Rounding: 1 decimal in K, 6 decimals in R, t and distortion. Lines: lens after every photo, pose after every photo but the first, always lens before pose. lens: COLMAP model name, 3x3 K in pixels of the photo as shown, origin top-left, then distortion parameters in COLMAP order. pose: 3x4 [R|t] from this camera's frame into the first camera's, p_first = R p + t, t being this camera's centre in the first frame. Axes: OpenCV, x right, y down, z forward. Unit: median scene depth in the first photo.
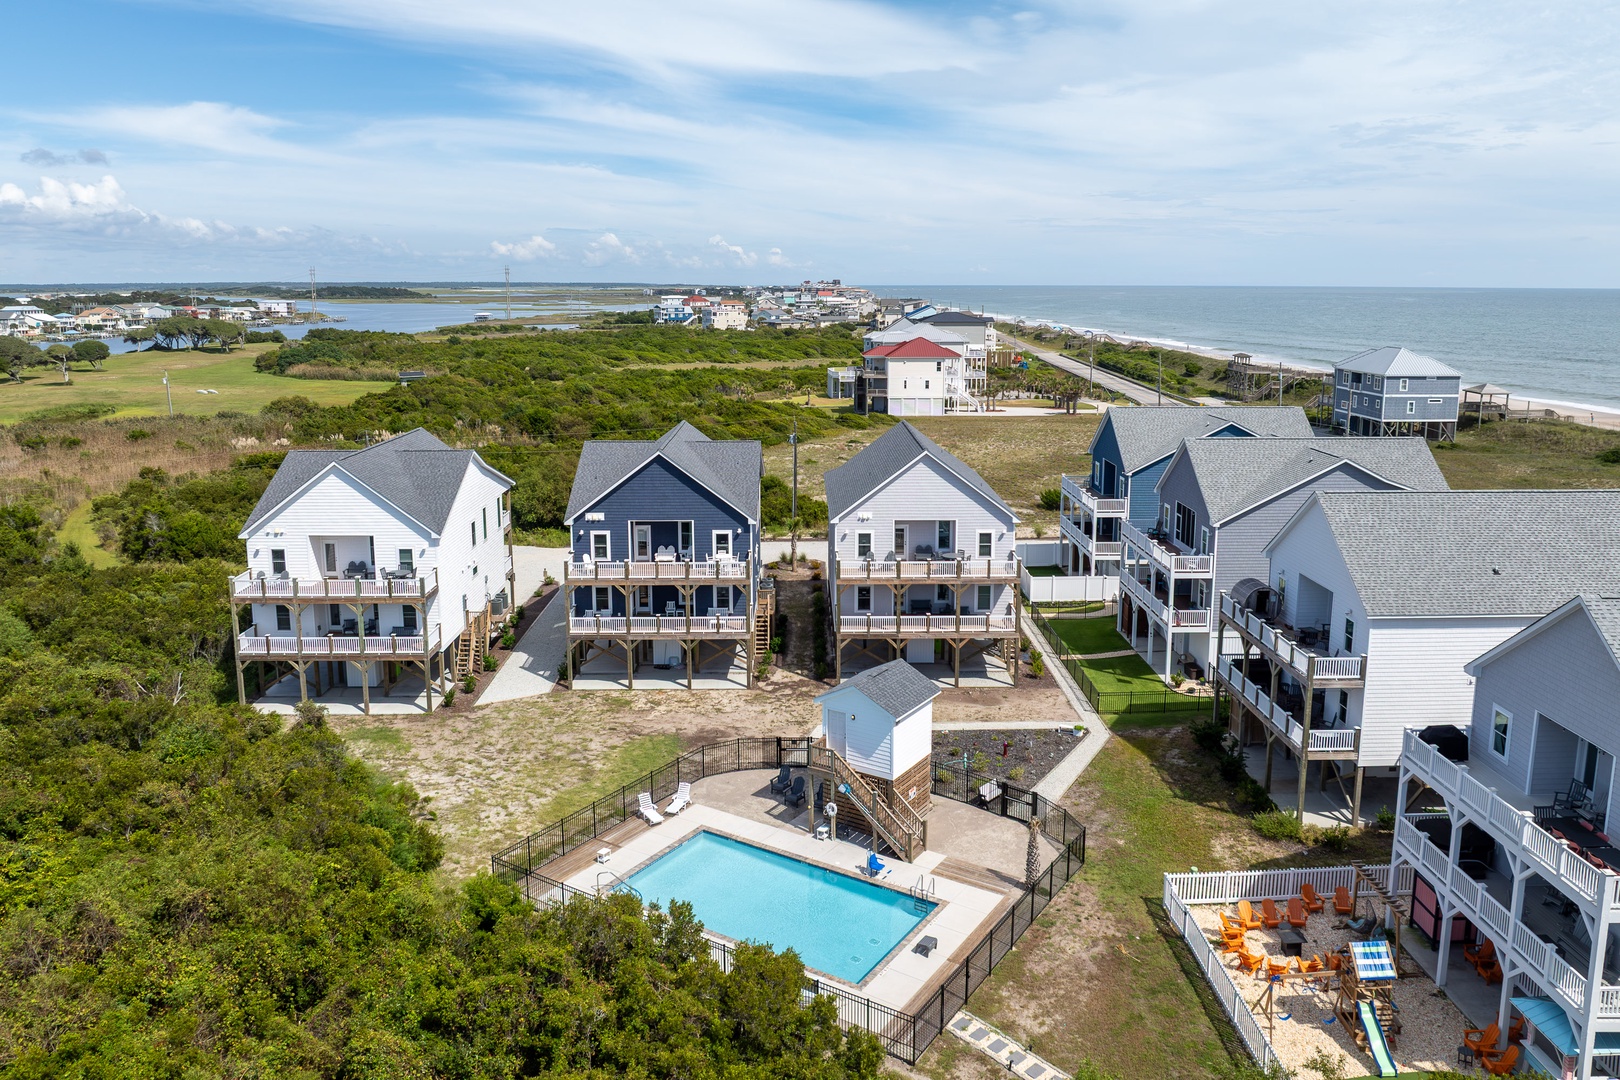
lens RADIAL K [[1150.4, 0, 816.5], [0, 1150.4, 503.6], [0, 0, 1]] dist [-0.035566, 0.001320]
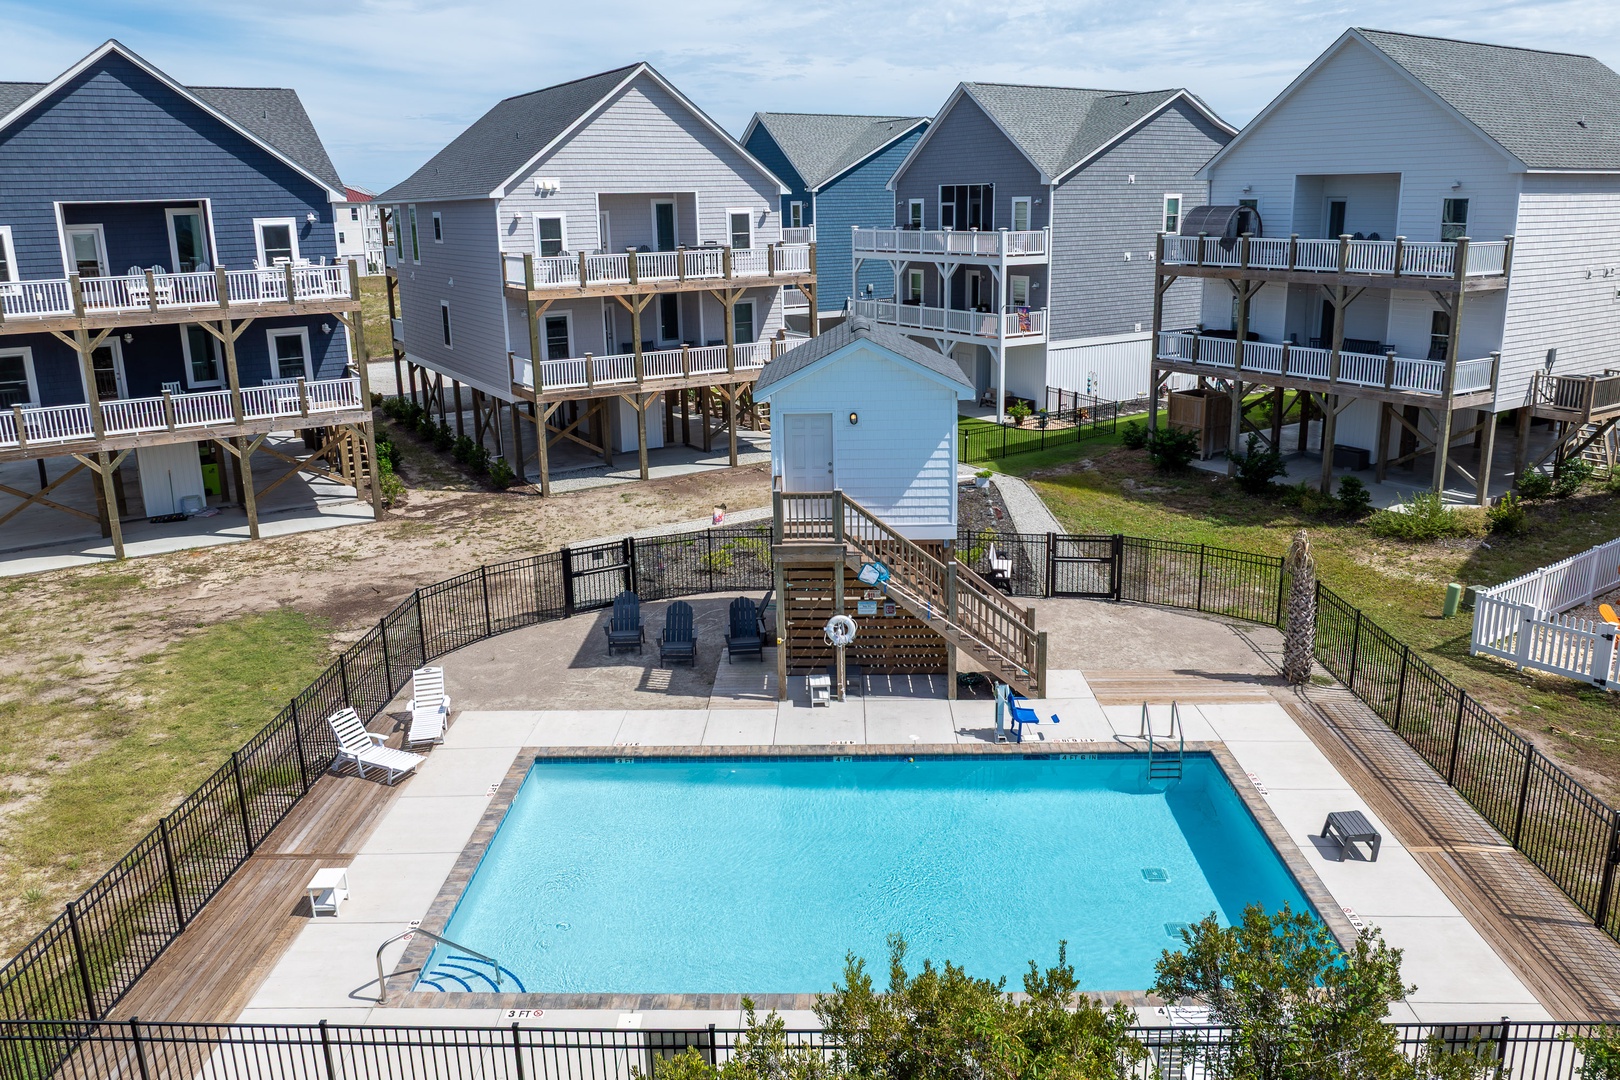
lens RADIAL K [[1150.4, 0, 816.5], [0, 1150.4, 503.6], [0, 0, 1]] dist [-0.035566, 0.001320]
pose [[0.850225, -0.143133, 0.506587, -0.171576], [0.112168, 0.989485, 0.091316, 0.145369], [-0.514330, -0.020817, 0.857340, 0.515911]]
